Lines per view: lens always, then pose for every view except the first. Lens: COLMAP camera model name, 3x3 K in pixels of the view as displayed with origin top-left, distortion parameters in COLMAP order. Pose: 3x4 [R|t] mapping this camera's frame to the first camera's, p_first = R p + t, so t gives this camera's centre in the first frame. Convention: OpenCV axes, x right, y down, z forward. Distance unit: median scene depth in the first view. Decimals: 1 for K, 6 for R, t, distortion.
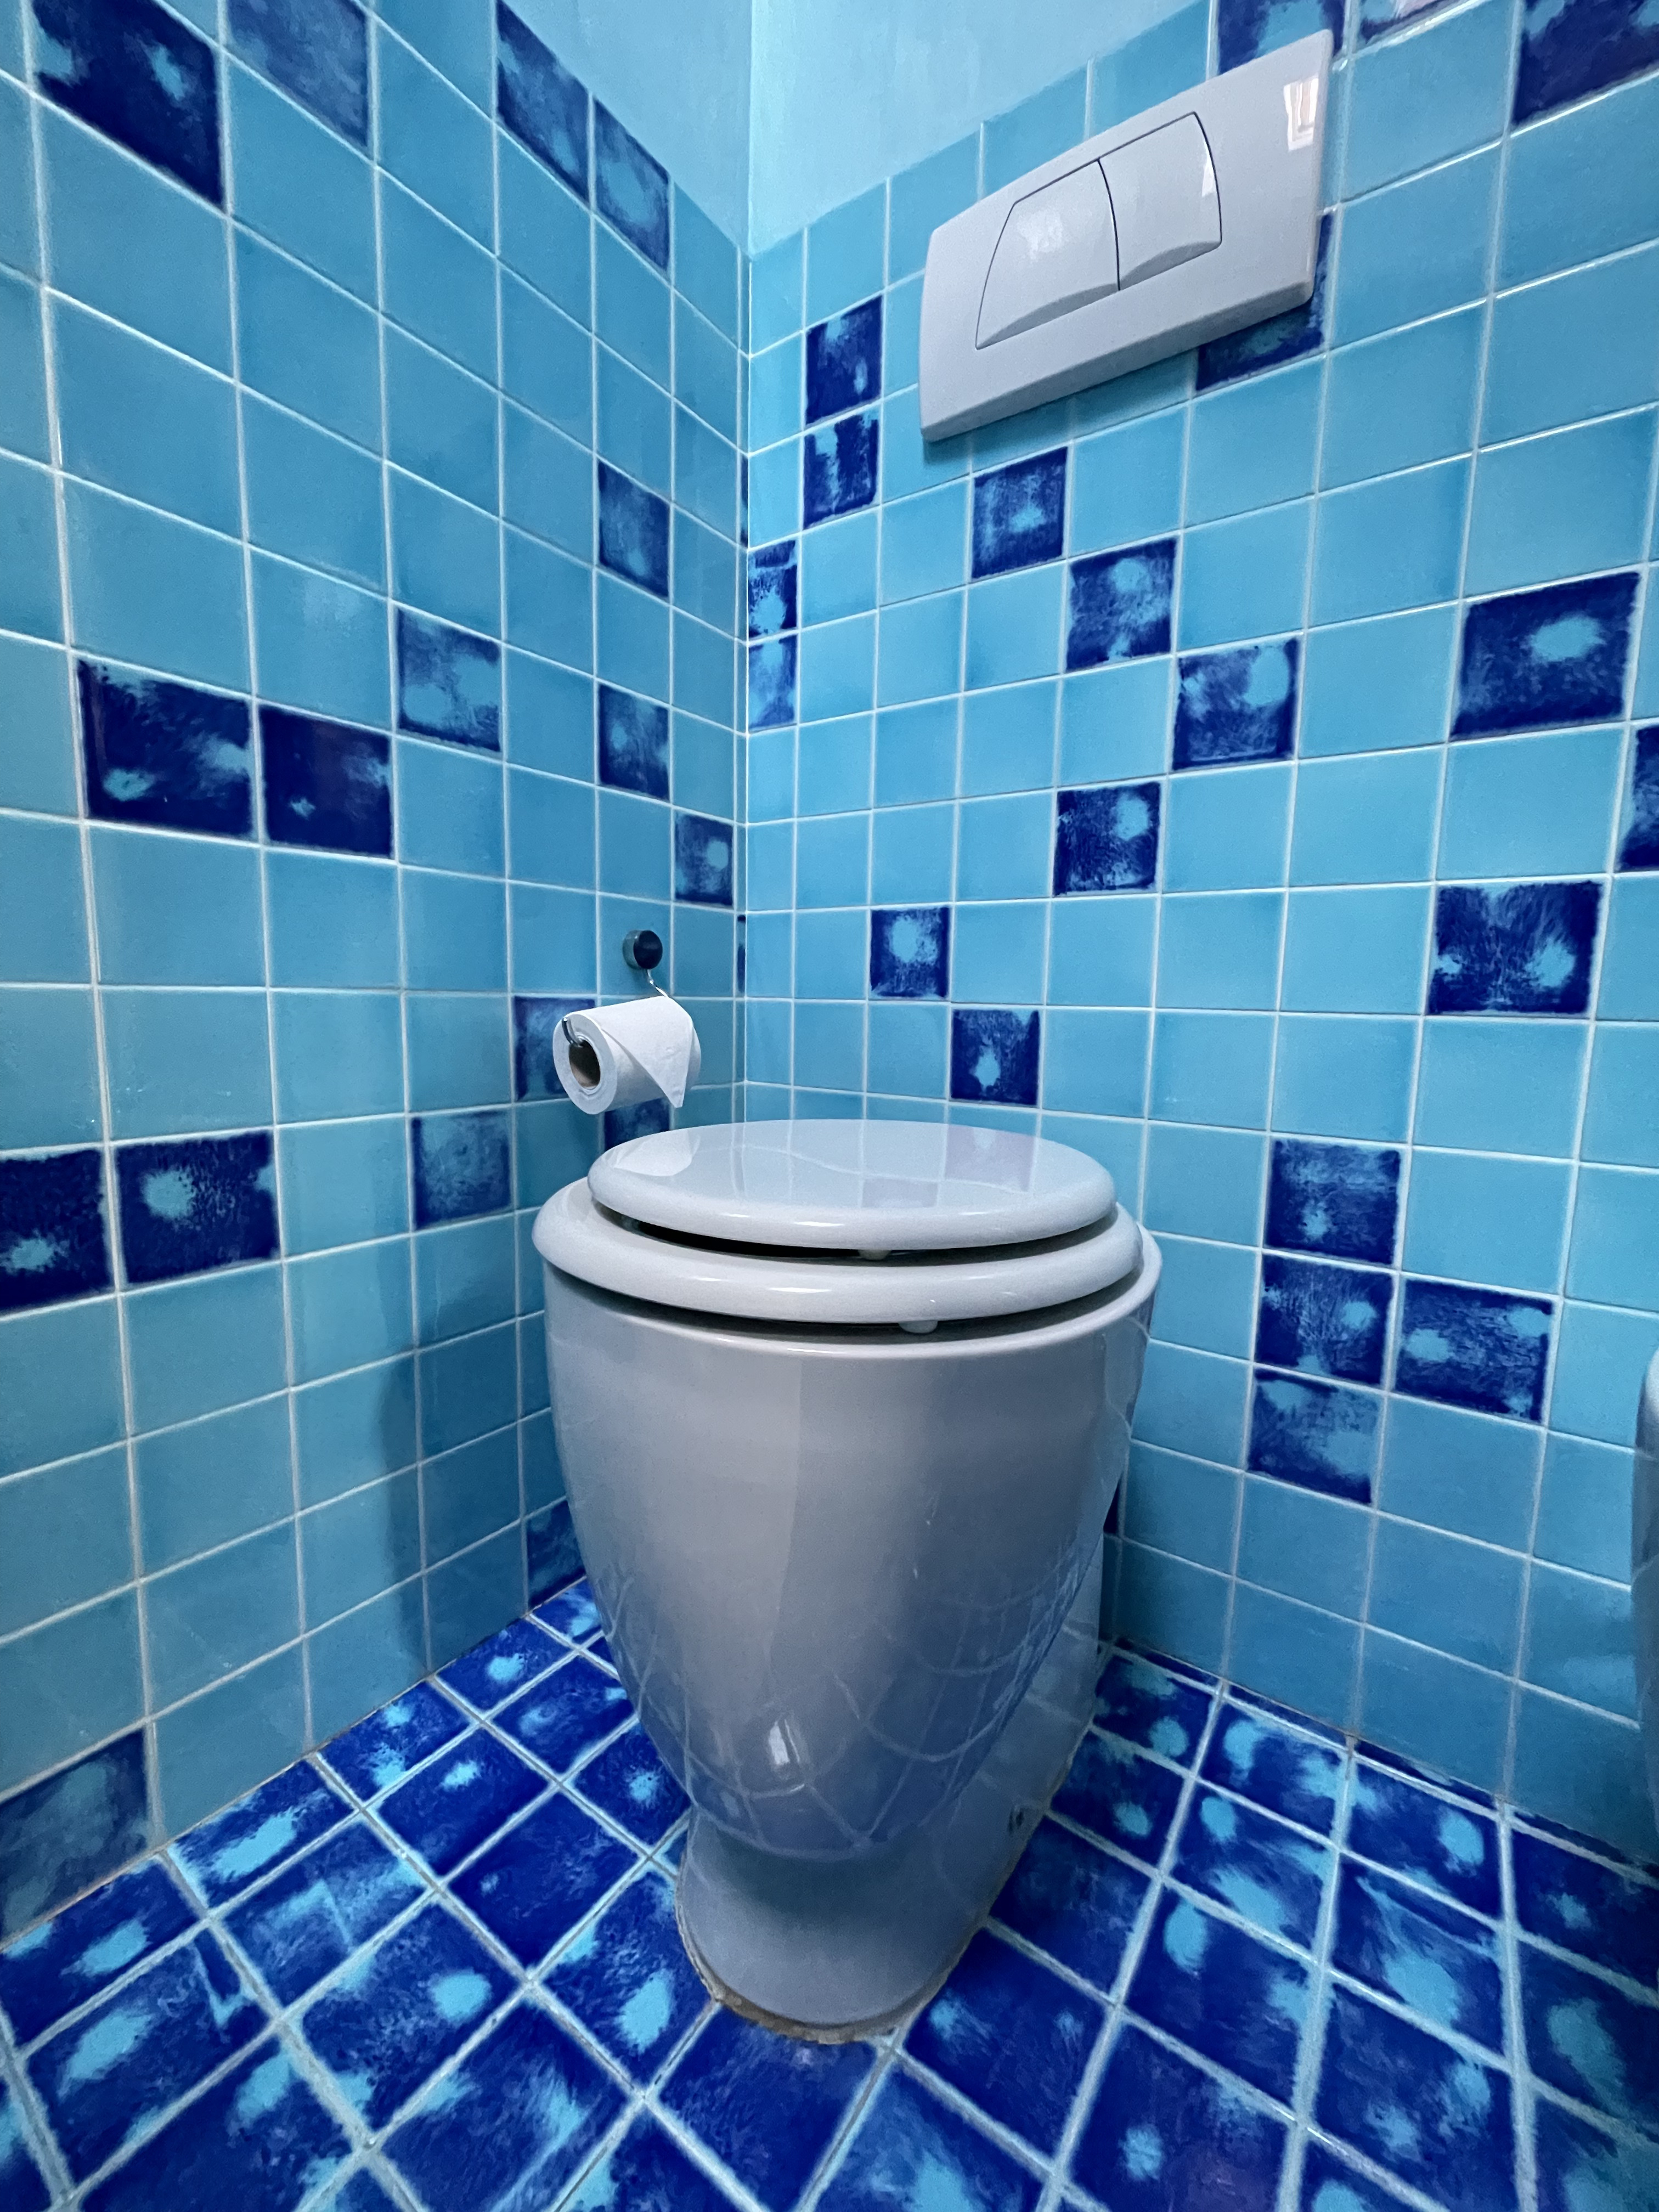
lens RADIAL K [[897.1, 0, 824.7], [0, 897.1, 1100.3], [0, 0, 1]] dist [-0.000610, 0.000032]
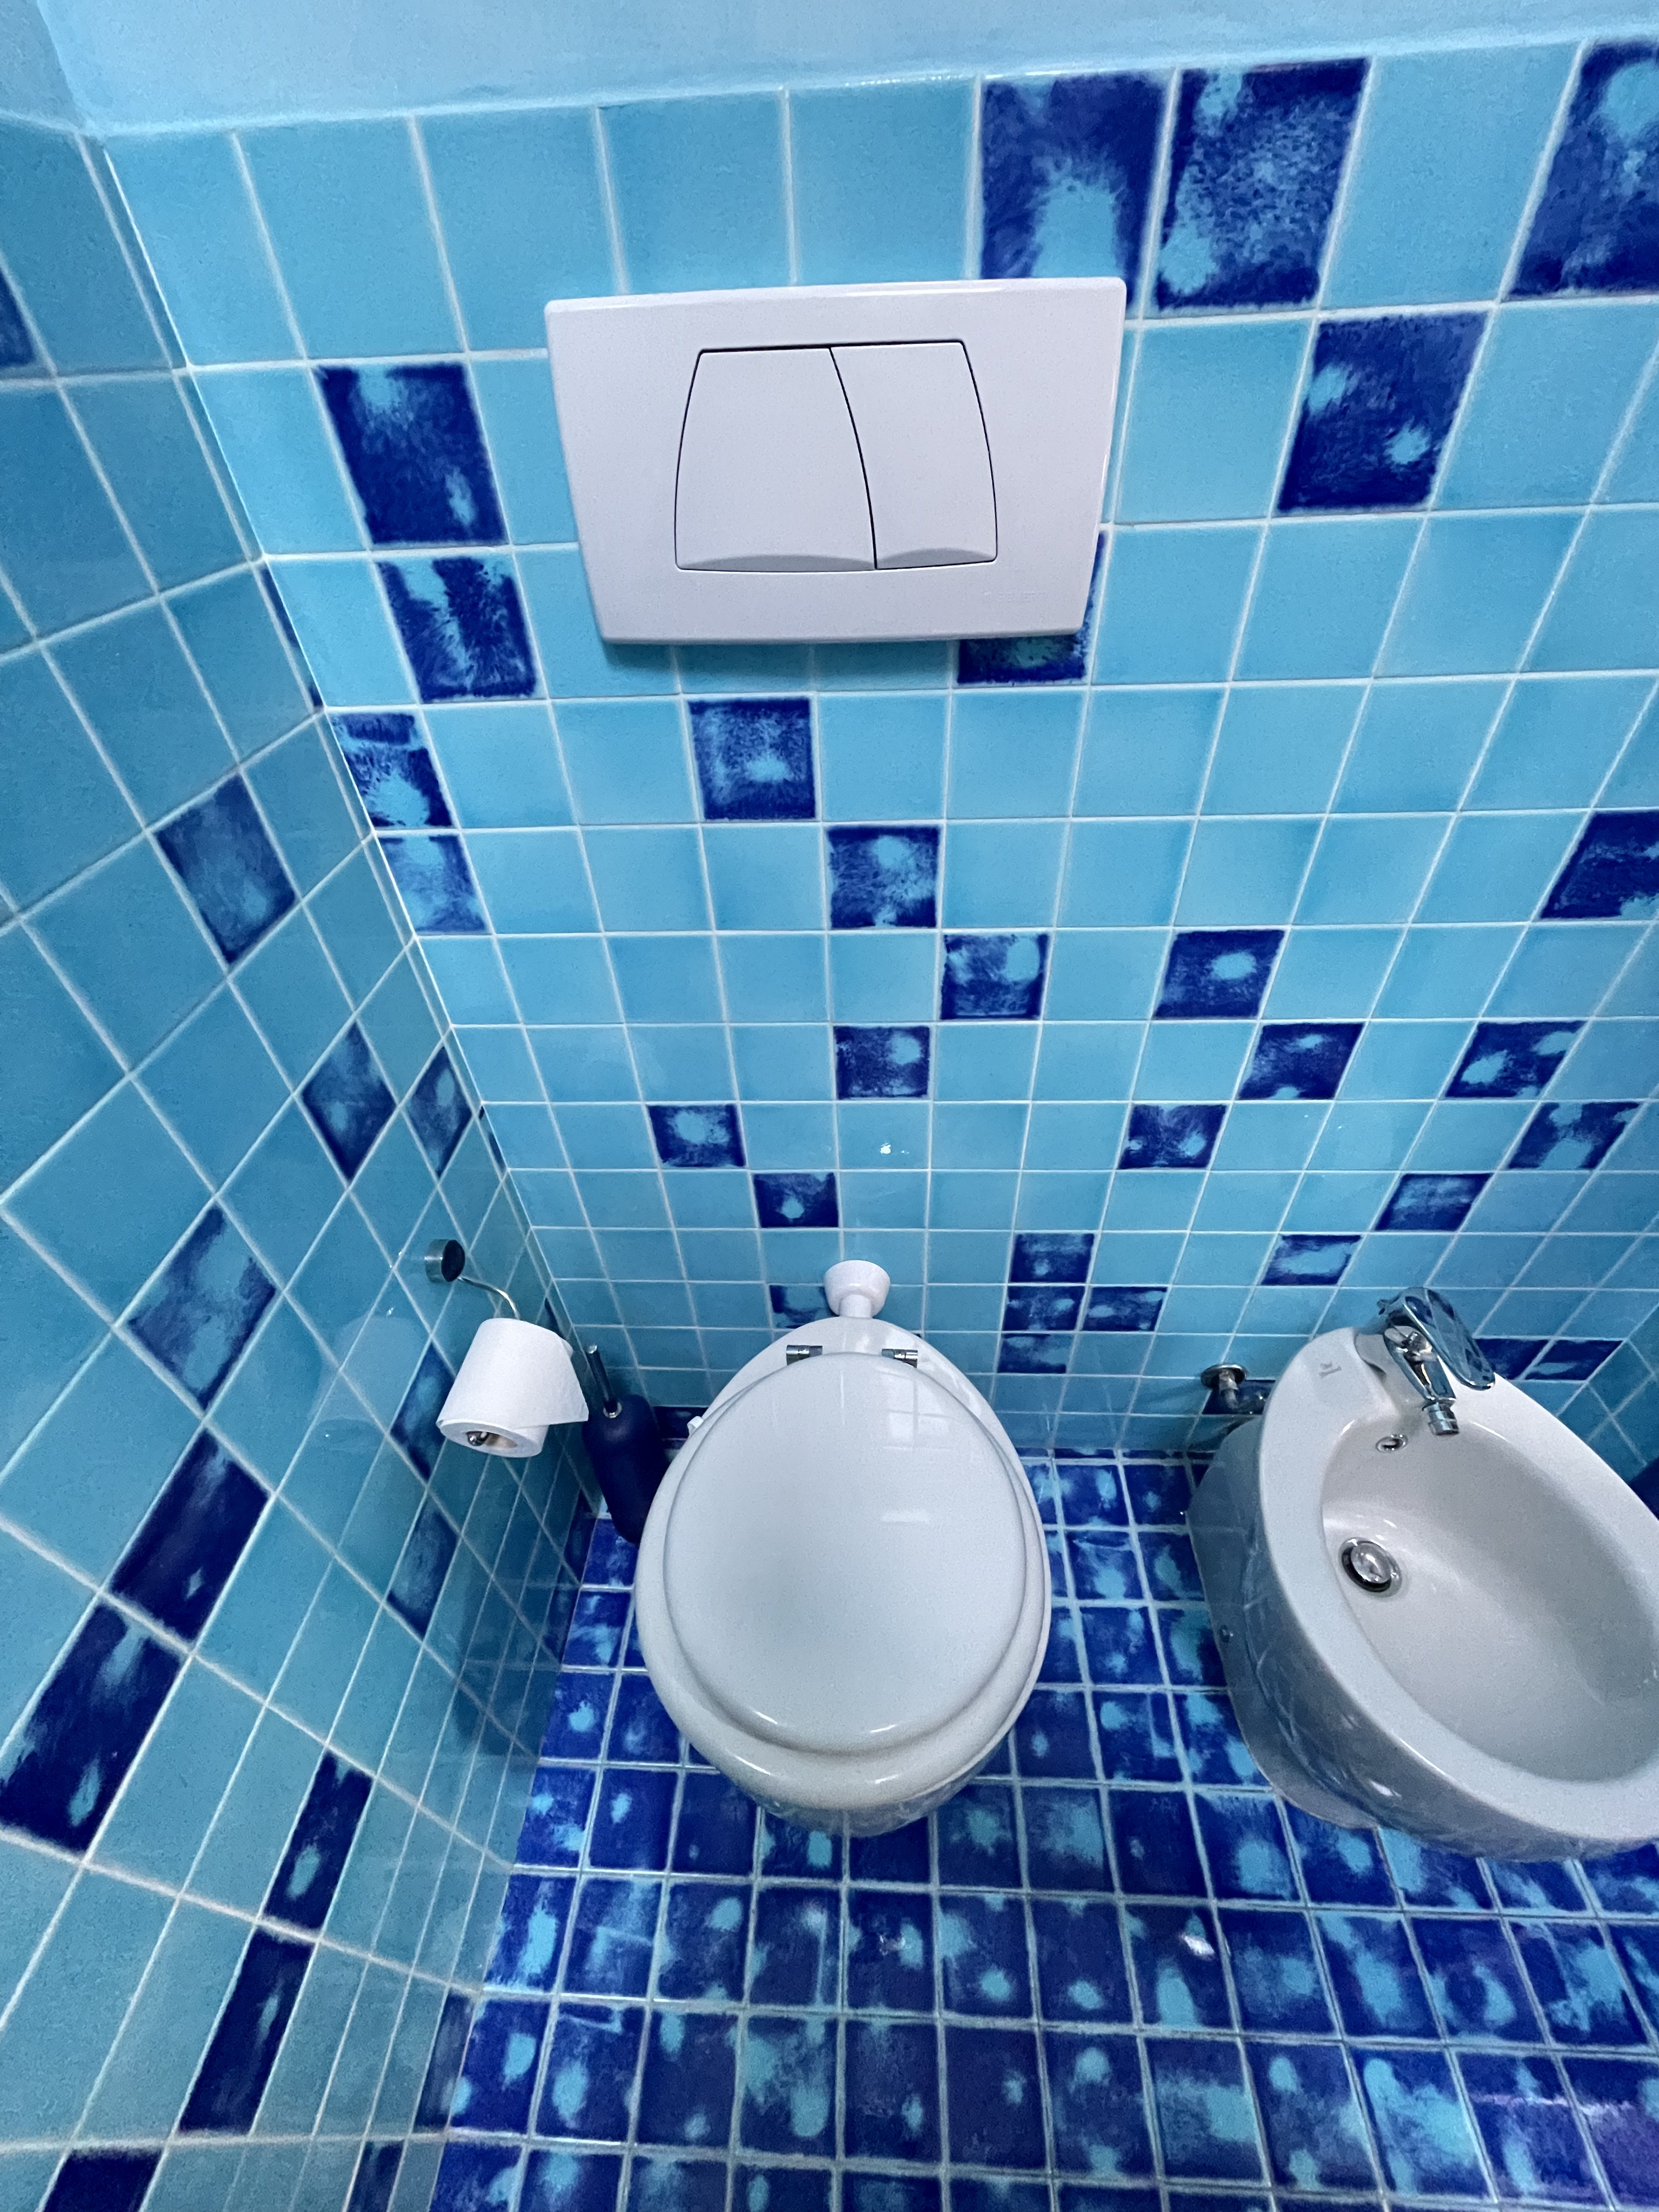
lens RADIAL K [[897.1, 0, 824.8], [0, 897.1, 1100.7], [0, 0, 1]] dist [-0.000610, 0.000032]
pose [[0.838536, -0.400408, 0.369501, -0.194349], [0.124081, 0.800695, 0.586082, -1.025614], [-0.530529, -0.445602, 0.721095, 0.252662]]
